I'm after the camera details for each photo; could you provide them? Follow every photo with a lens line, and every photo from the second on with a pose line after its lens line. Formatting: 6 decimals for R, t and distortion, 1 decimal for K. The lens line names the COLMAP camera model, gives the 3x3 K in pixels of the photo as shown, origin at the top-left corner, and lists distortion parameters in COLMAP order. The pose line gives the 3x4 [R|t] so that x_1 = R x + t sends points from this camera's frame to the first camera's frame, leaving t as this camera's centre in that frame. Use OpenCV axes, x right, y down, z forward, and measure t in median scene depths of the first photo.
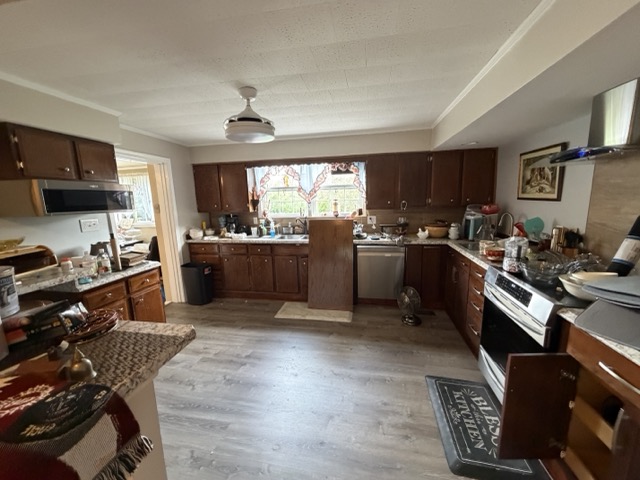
lens RADIAL K [[254.1, 0, 319.4], [0, 254.1, 240.7], [0, 0, 1]] dist [0.000855, -0.000004]
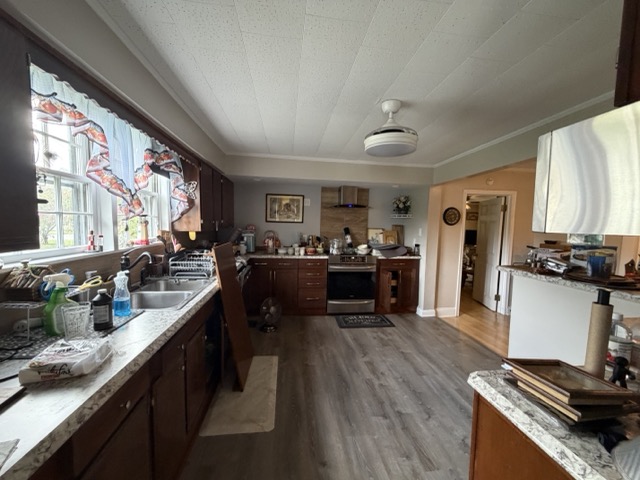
lens RADIAL K [[254.1, 0, 317.4], [0, 254.1, 241.1], [0, 0, 1]] dist [0.000855, -0.000004]
pose [[-0.305912, -0.052854, 0.950591, -0.984355], [0.143417, 0.984506, 0.100893, -0.188807], [-0.941196, 0.167196, -0.293592, 1.414797]]
